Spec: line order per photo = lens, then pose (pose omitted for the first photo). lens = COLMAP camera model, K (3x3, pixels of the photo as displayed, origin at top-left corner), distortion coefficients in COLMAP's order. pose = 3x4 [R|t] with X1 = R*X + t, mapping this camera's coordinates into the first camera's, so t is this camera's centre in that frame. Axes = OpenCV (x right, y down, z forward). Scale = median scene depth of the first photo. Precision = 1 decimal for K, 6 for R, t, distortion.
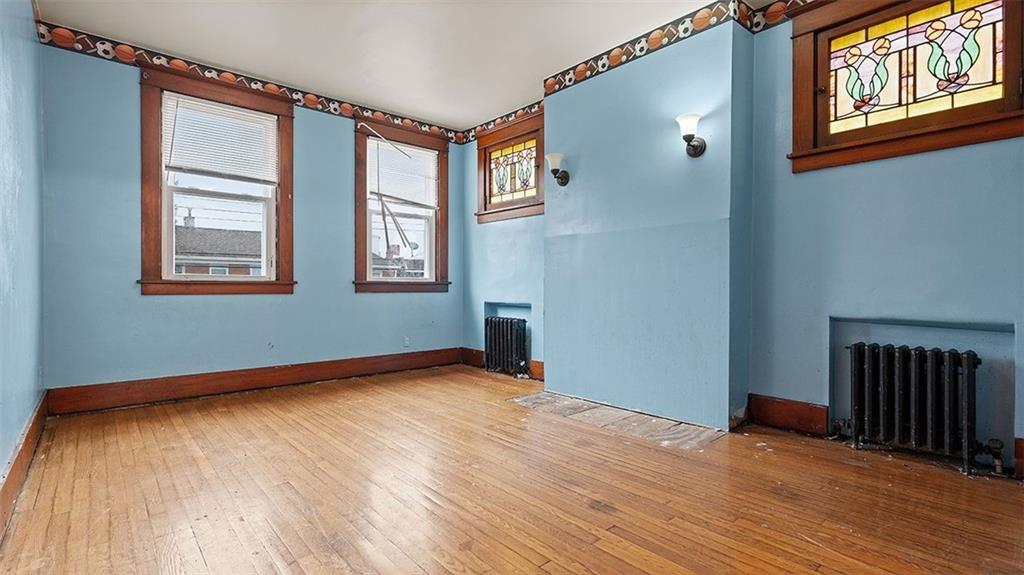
lens RADIAL K [[472.9, 0, 504.9], [0, 472.9, 295.4], [0, 0, 1]] dist [-0.008883, 0.002686]
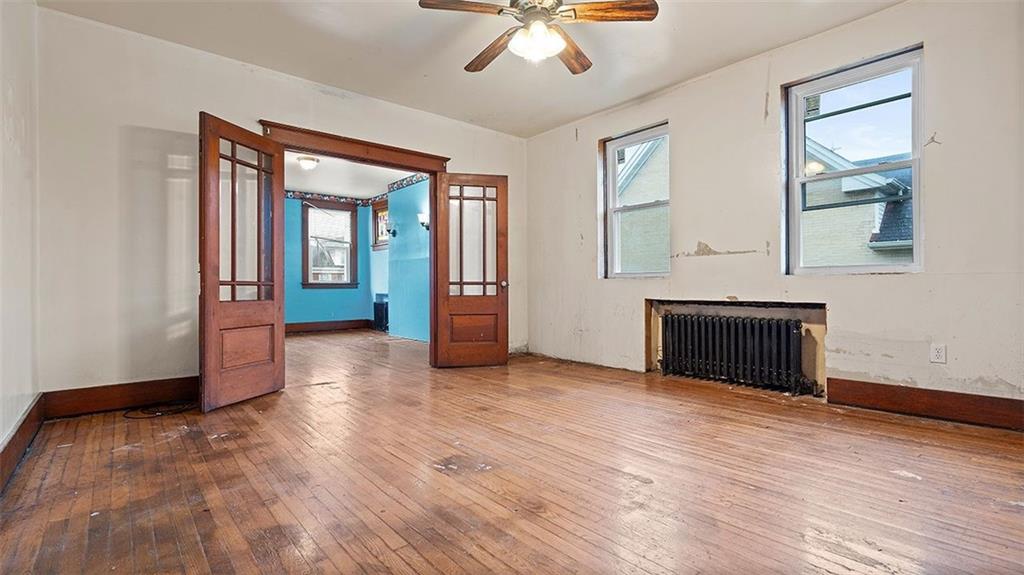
lens RADIAL K [[472.9, 0, 504.0], [0, 472.9, 291.5], [0, 0, 1]] dist [-0.008883, 0.002686]
pose [[0.999152, -0.002087, -0.041128, 0.641575], [0.001823, 0.999977, -0.006466, 0.021031], [0.041140, 0.006385, 0.999133, -0.978461]]
